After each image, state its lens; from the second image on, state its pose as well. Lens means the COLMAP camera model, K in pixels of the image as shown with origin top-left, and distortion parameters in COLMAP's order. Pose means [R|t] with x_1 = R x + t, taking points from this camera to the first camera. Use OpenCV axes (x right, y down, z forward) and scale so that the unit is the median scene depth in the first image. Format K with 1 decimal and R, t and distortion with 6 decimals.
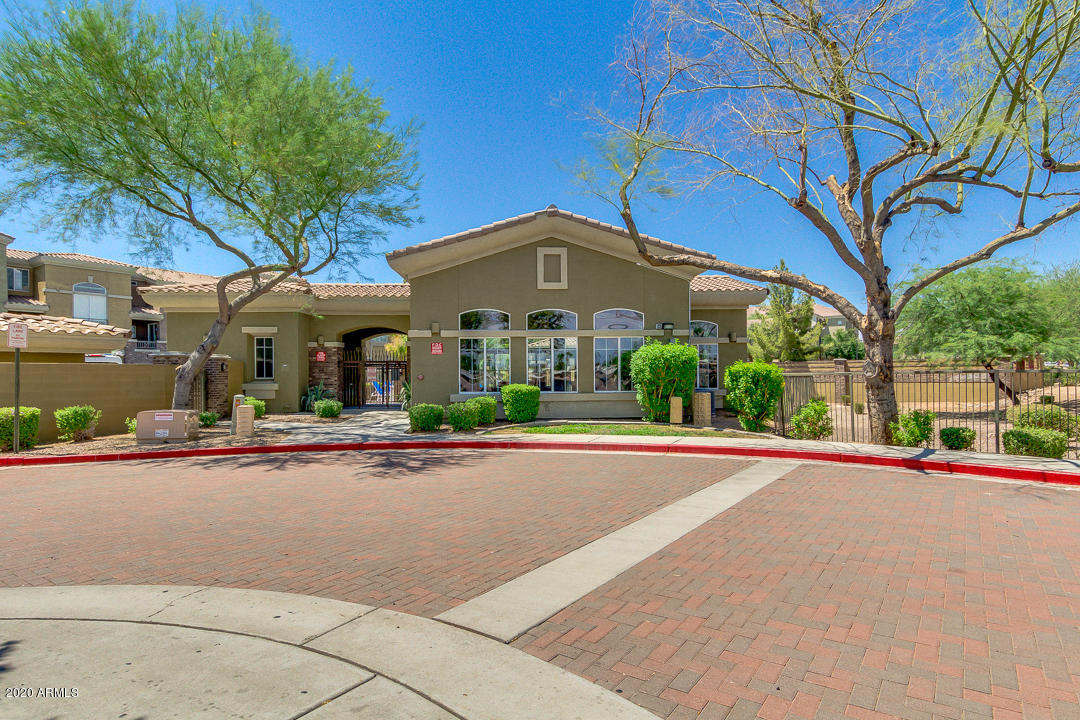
lens RADIAL K [[580.4, 0, 533.4], [0, 580.4, 363.6], [0, 0, 1]] dist [0.021136, -0.000023]
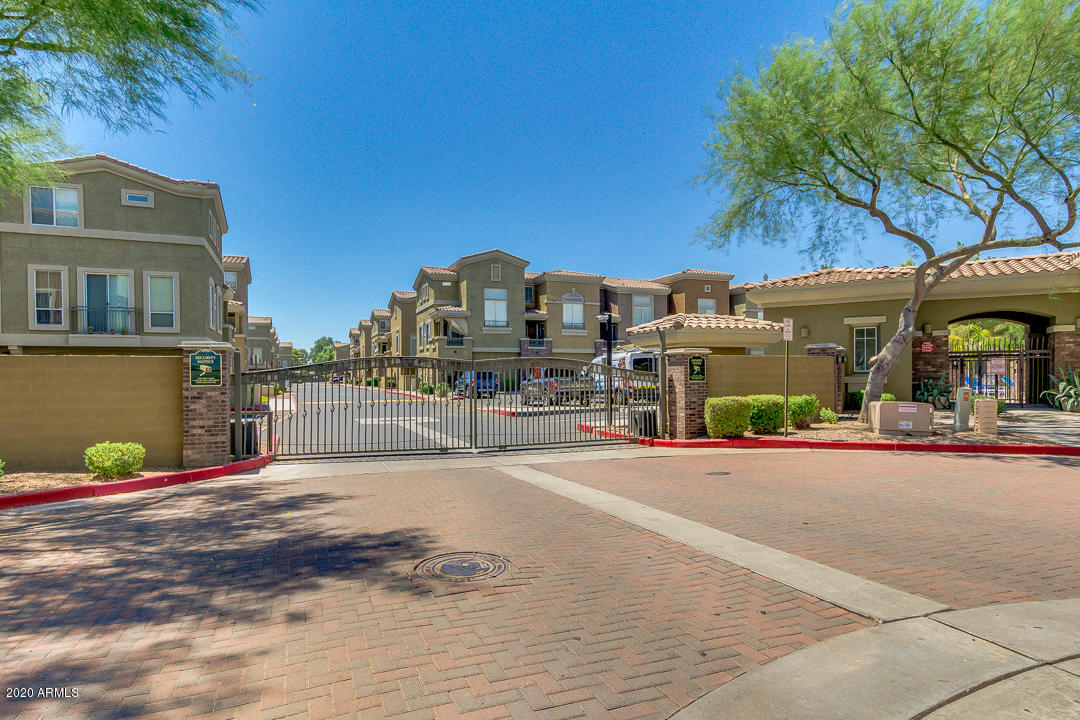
lens RADIAL K [[580.4, 0, 533.4], [0, 580.4, 363.6], [0, 0, 1]] dist [0.021136, -0.000023]
pose [[0.828481, -0.006748, -0.559976, -0.391191], [0.010988, 0.999931, 0.004207, 0.003368], [0.559909, -0.009638, 0.828498, -0.098855]]
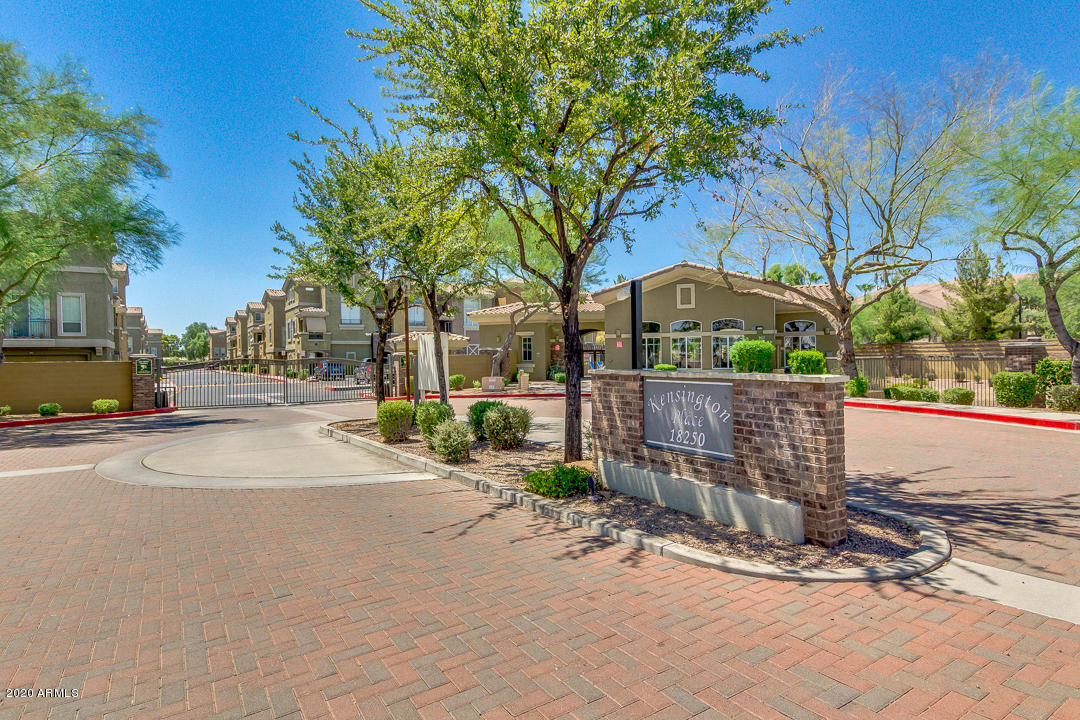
lens RADIAL K [[535.5, 0, 538.1], [0, 535.5, 353.0], [0, 0, 1]] dist [0.002626, -0.000181]
pose [[0.930591, -0.008244, -0.365968, 0.169178], [0.015173, 0.999756, 0.016061, -0.024415], [0.365746, -0.020499, 0.930489, -0.519350]]
